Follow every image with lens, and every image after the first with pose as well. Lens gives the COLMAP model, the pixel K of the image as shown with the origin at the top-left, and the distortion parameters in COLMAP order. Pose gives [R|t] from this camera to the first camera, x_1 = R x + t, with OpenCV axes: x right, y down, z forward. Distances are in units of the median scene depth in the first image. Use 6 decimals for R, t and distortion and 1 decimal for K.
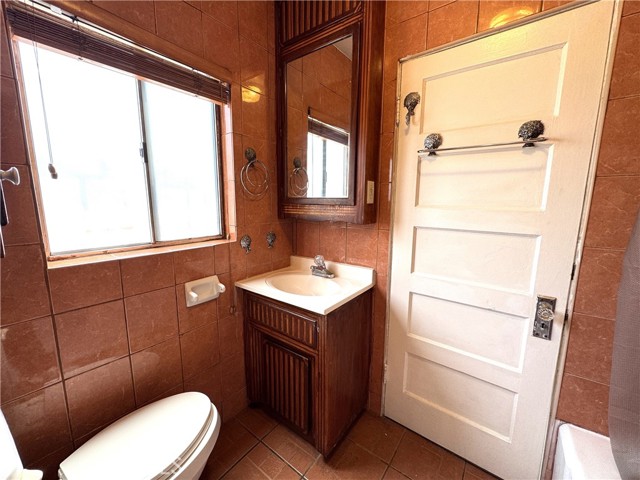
lens RADIAL K [[256.7, 0, 320.0], [0, 256.7, 240.0], [0, 0, 1]] dist [-0.001727, -0.000014]
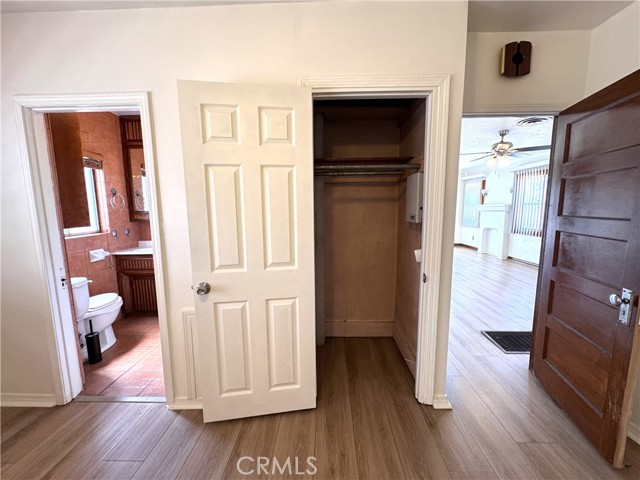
lens RADIAL K [[256.7, 0, 320.0], [0, 256.7, 240.0], [0, 0, 1]] dist [-0.001727, -0.000014]
pose [[0.811980, -0.094157, 0.576041, -0.153230], [0.110741, 0.993829, 0.006347, 0.247600], [-0.573083, 0.058638, 0.817397, -1.732914]]
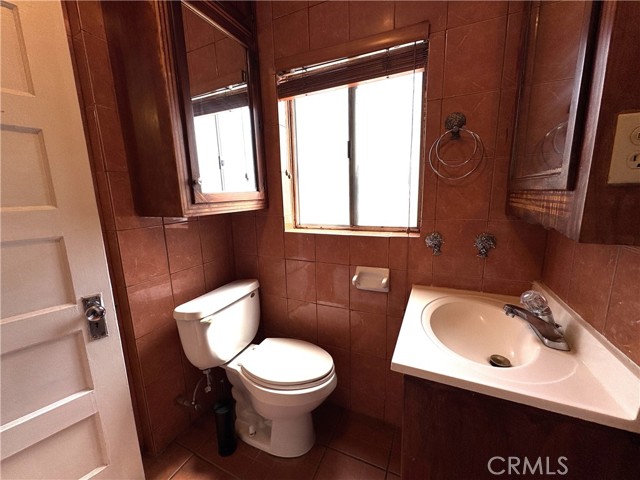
lens RADIAL K [[256.7, 0, 320.0], [0, 256.7, 240.0], [0, 0, 1]] dist [-0.001727, -0.000014]
pose [[0.214526, 0.167598, -0.962232, 0.414755], [-0.118940, 0.982319, 0.144579, -0.069981], [0.969449, 0.083431, 0.230667, 0.516556]]
